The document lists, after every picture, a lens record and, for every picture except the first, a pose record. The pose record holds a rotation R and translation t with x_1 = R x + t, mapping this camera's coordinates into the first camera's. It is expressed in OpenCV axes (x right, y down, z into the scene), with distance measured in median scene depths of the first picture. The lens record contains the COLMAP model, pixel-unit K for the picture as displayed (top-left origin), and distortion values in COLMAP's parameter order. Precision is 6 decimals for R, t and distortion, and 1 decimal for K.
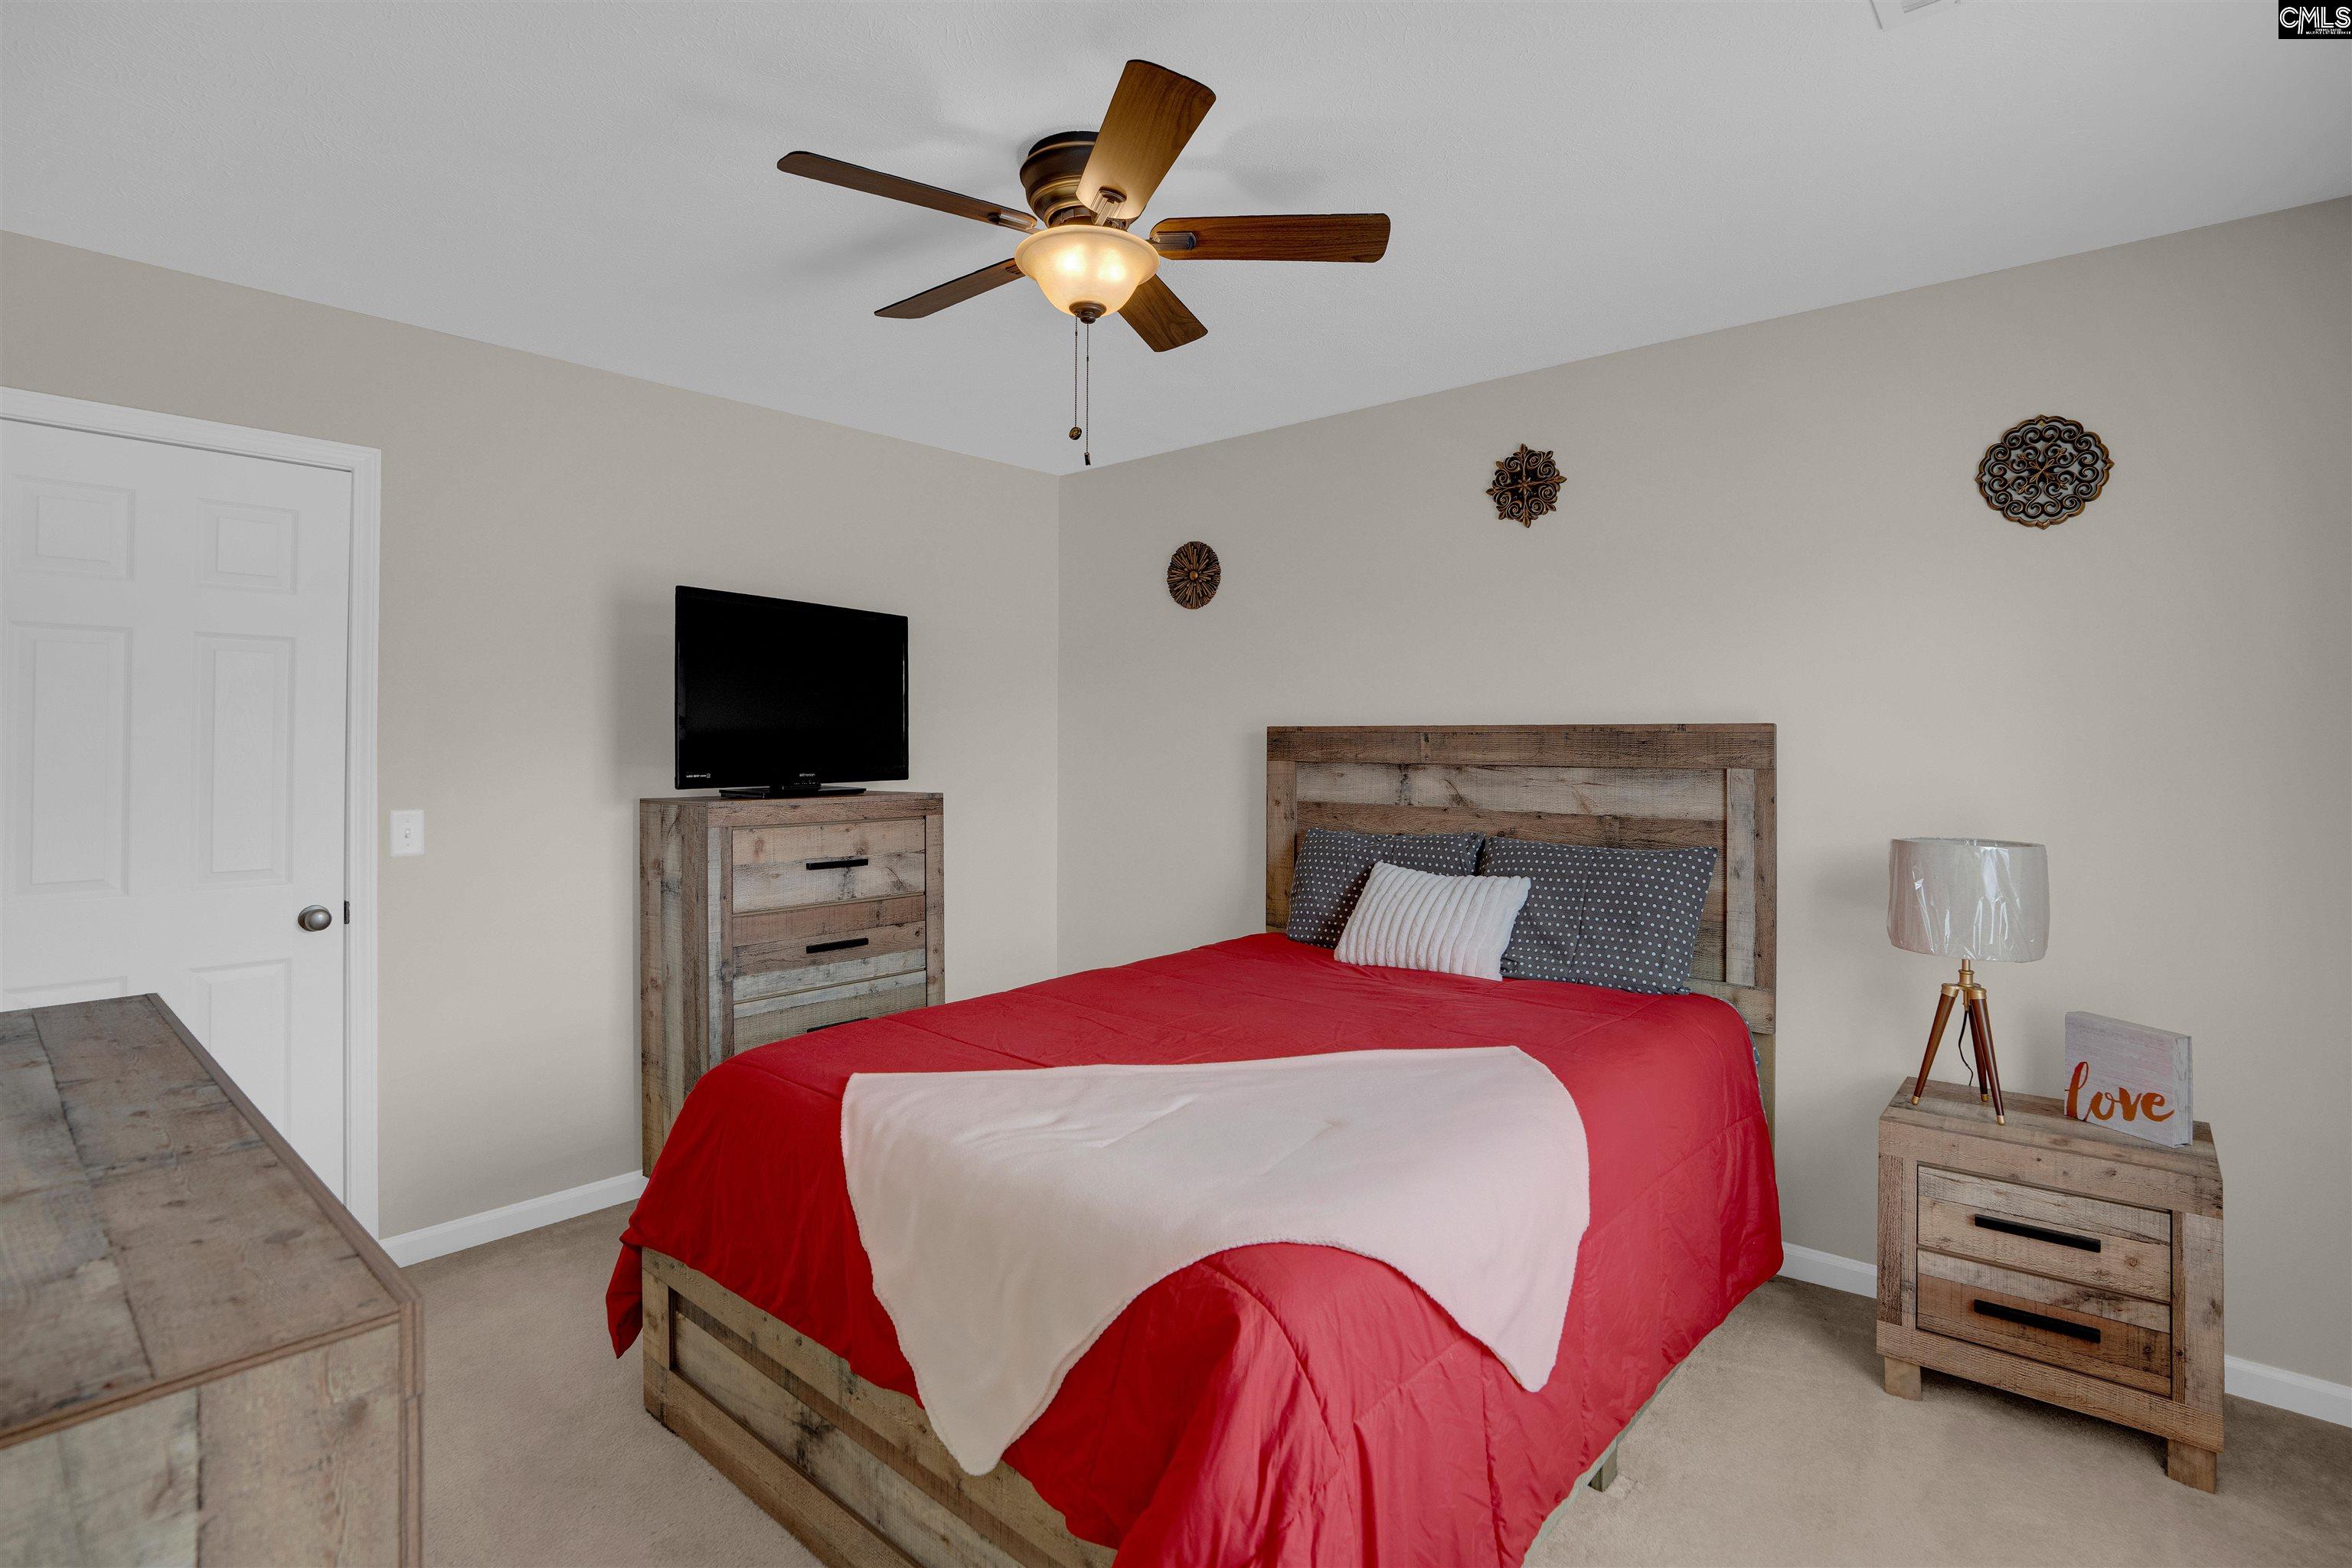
lens RADIAL K [[1171.7, 0, 1172.7], [0, 1171.7, 688.3], [0, 0, 1]] dist [-0.055057, 0.018032]
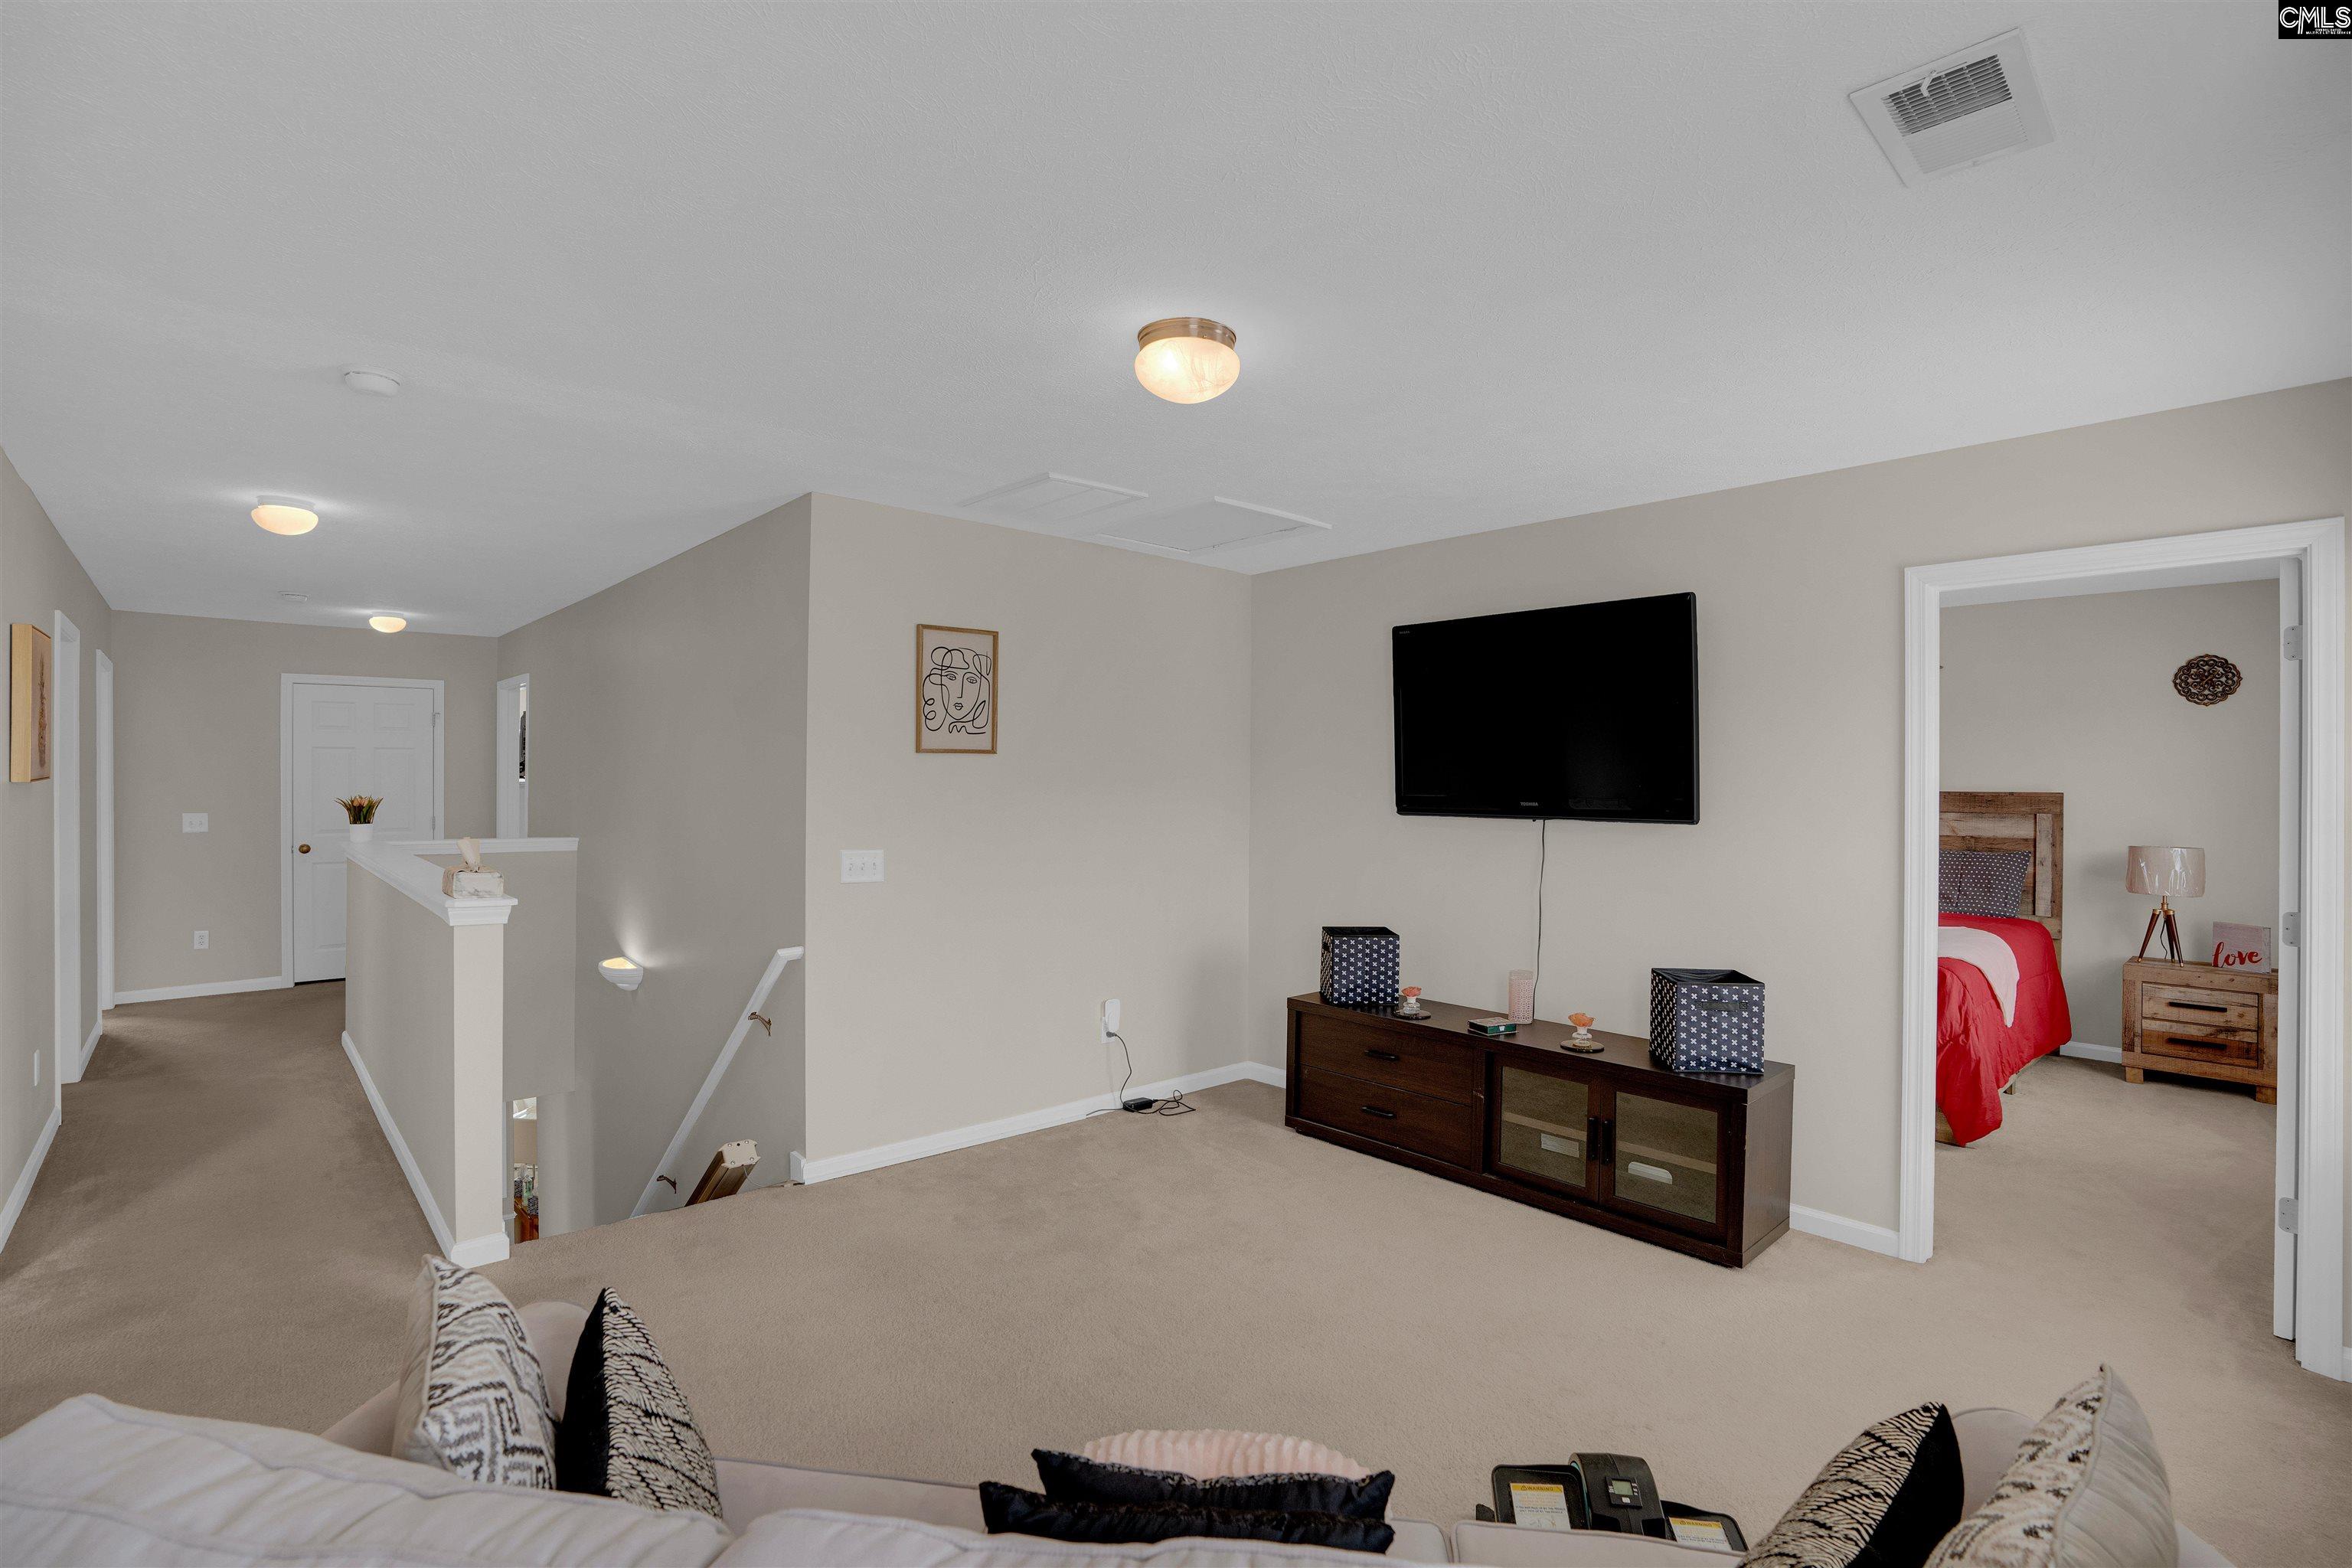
lens RADIAL K [[1112.6, 0, 1175.5], [0, 1112.6, 757.4], [0, 0, 1]] dist [-0.037028, 0.015661]
pose [[0.993120, -0.001392, -0.117093, -1.021785], [0.004488, 0.999647, 0.026180, -0.111667], [0.117015, -0.026525, 0.992776, -1.398399]]
